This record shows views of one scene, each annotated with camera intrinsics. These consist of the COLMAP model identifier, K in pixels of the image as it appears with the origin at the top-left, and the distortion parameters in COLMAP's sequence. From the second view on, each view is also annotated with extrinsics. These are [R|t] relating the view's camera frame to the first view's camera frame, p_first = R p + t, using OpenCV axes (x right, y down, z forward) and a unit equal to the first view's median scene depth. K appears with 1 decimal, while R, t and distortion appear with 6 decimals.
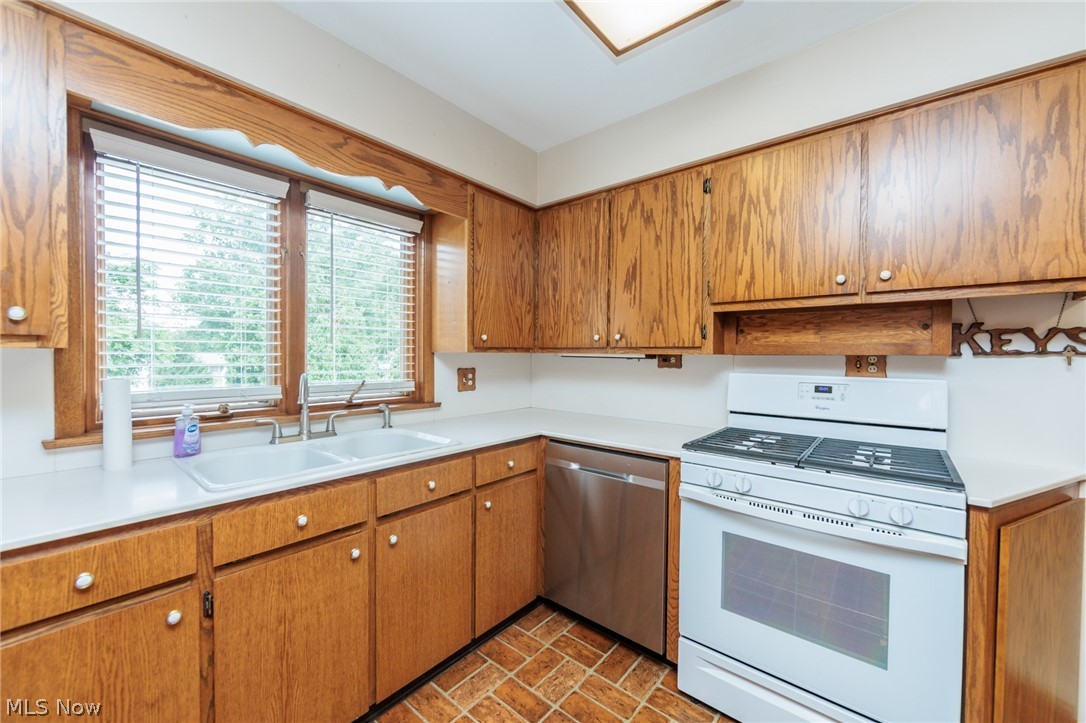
lens RADIAL K [[427.2, 0, 547.3], [0, 427.2, 361.0], [0, 0, 1]] dist [-0.002727, -0.000150]
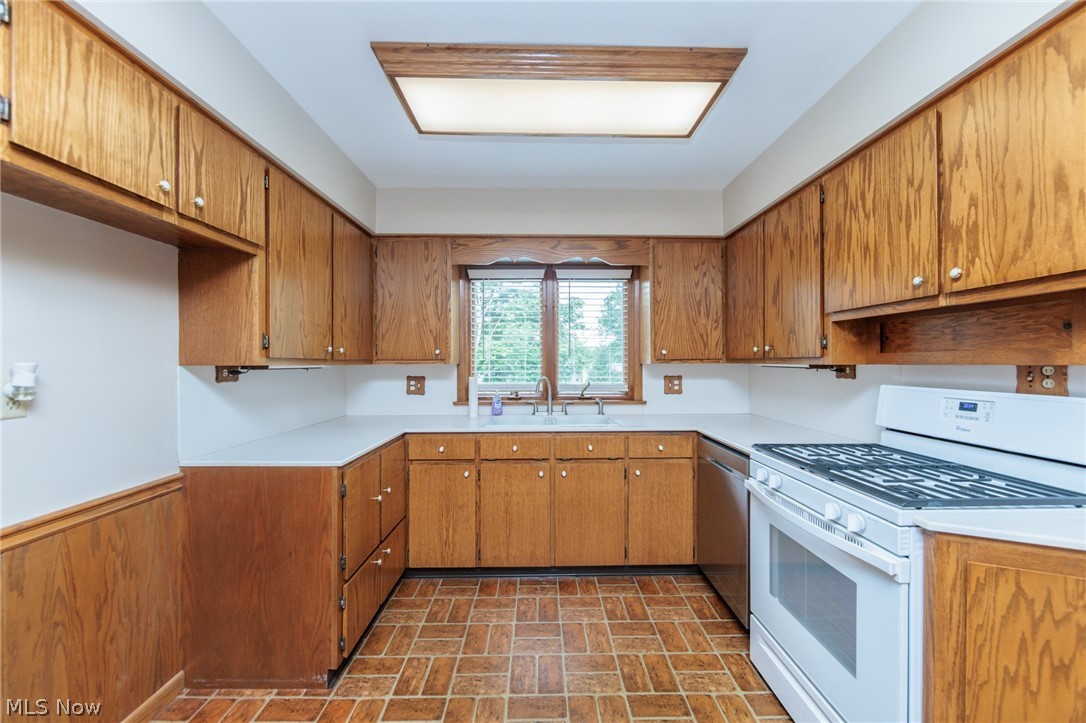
lens RADIAL K [[427.2, 0, 537.8], [0, 427.2, 361.1], [0, 0, 1]] dist [-0.002727, -0.000150]
pose [[0.644728, -0.011177, -0.764331, 0.755346], [-0.004559, 0.999819, -0.018466, -0.002798], [0.764399, 0.015390, 0.644560, -0.165517]]
